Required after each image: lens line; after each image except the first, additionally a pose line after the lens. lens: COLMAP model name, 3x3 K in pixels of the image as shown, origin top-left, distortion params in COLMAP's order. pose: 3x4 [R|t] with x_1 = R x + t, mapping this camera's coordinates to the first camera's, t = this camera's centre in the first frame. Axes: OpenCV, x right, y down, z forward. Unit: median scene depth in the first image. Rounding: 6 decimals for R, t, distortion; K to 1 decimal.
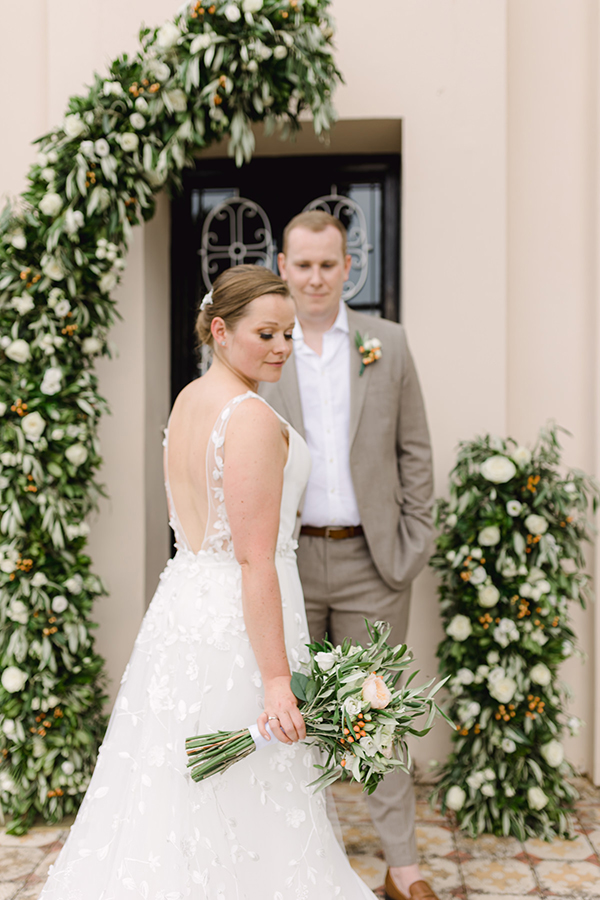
lens RADIAL K [[862.5, 0, 301.1], [0, 862.5, 422.8], [0, 0, 1]] dist [-0.011558, -0.006013]
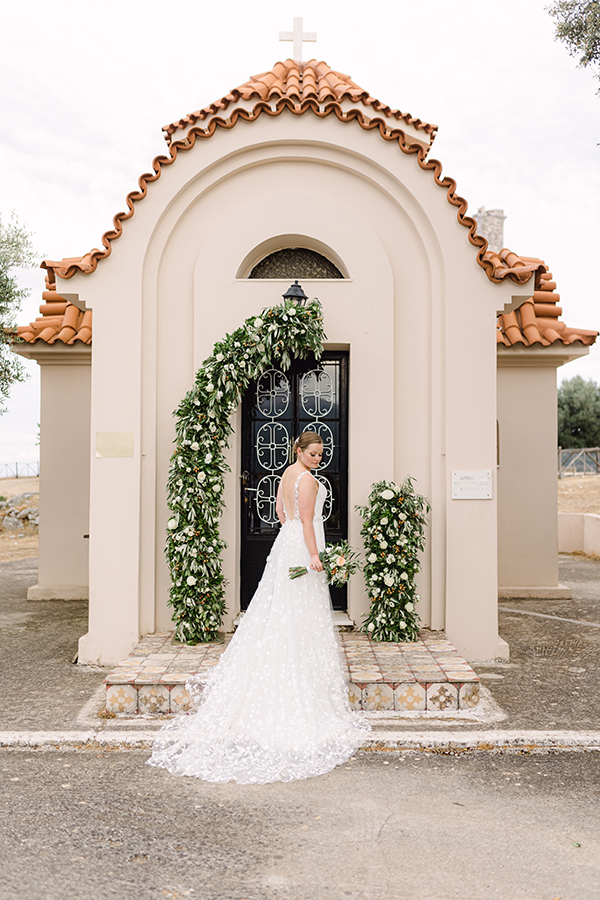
lens RADIAL K [[862.5, 0, 301.1], [0, 862.5, 422.8], [0, 0, 1]] dist [-0.011558, -0.006013]
pose [[0.997850, 0.006552, 0.065206, -0.189870], [-0.003830, 0.999119, -0.041785, -0.049309], [-0.065423, 0.041446, 0.996997, -1.505903]]
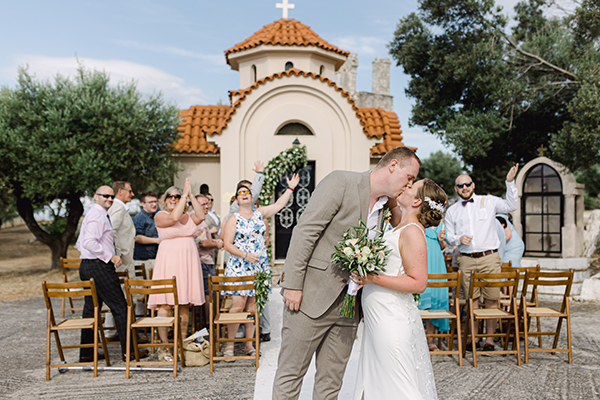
lens RADIAL K [[575.0, 0, 300.0], [0, 575.0, 200.0], [0, 0, 1]] dist [-0.011558, -0.006013]
pose [[0.991451, -0.000118, 0.130477, -0.635831], [0.000912, 0.999981, -0.006023, -0.040123], [-0.130474, 0.006090, 0.991433, -3.654296]]
